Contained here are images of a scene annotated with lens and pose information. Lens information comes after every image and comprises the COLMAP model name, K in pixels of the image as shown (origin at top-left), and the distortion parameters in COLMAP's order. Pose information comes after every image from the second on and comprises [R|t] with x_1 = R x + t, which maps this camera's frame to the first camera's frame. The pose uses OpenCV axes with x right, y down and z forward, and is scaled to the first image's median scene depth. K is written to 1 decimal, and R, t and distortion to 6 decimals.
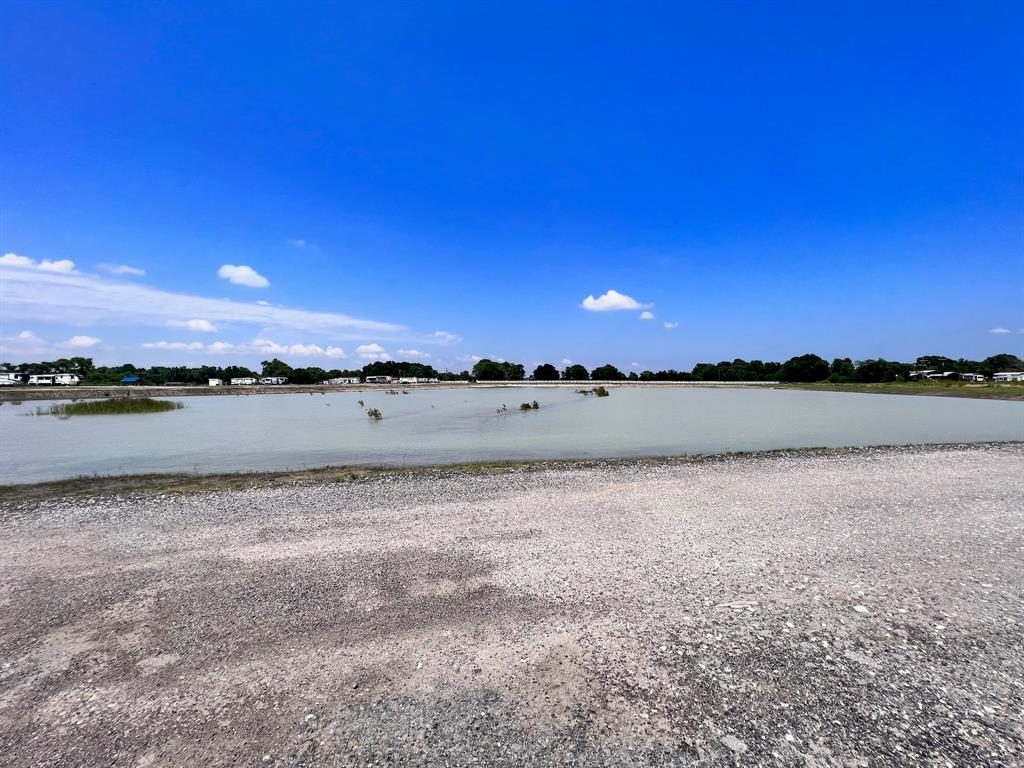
lens RADIAL K [[412.7, 0, 512.8], [0, 412.7, 387.1], [0, 0, 1]] dist [-0.002088, 0.000008]
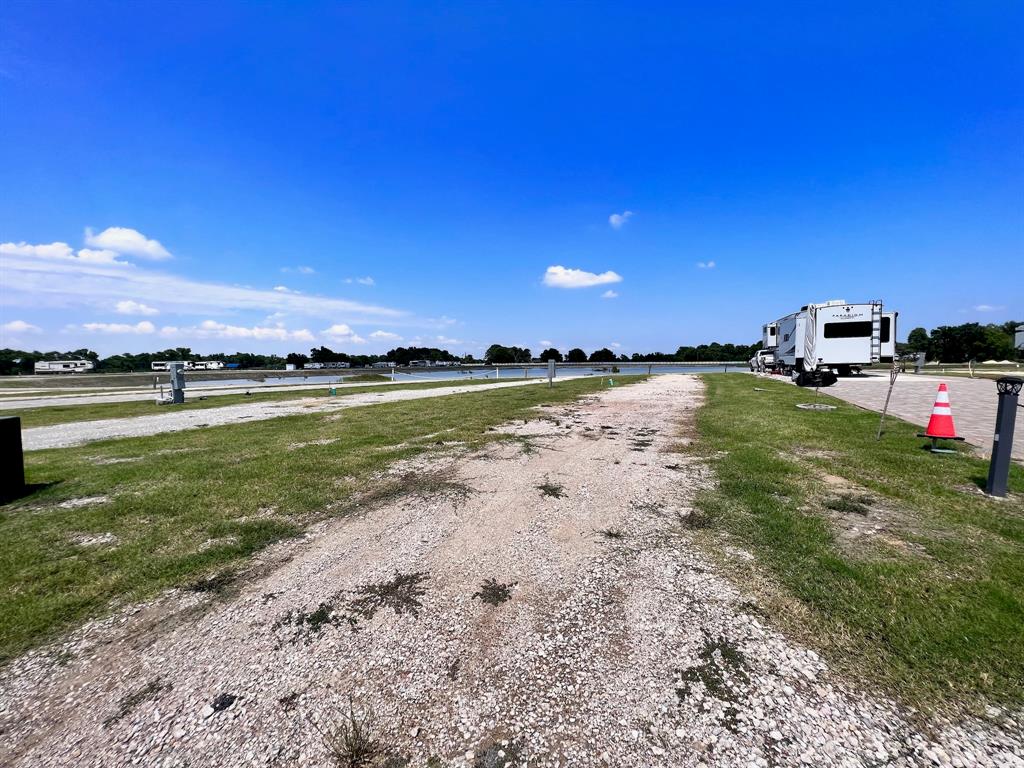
lens RADIAL K [[412.7, 0, 512.8], [0, 412.7, 387.1], [0, 0, 1]] dist [-0.002088, 0.000008]
pose [[0.999426, -0.011790, 0.031759, -0.064823], [0.010433, 0.999040, 0.042555, 0.002001], [-0.032230, -0.042199, 0.998589, -0.156935]]
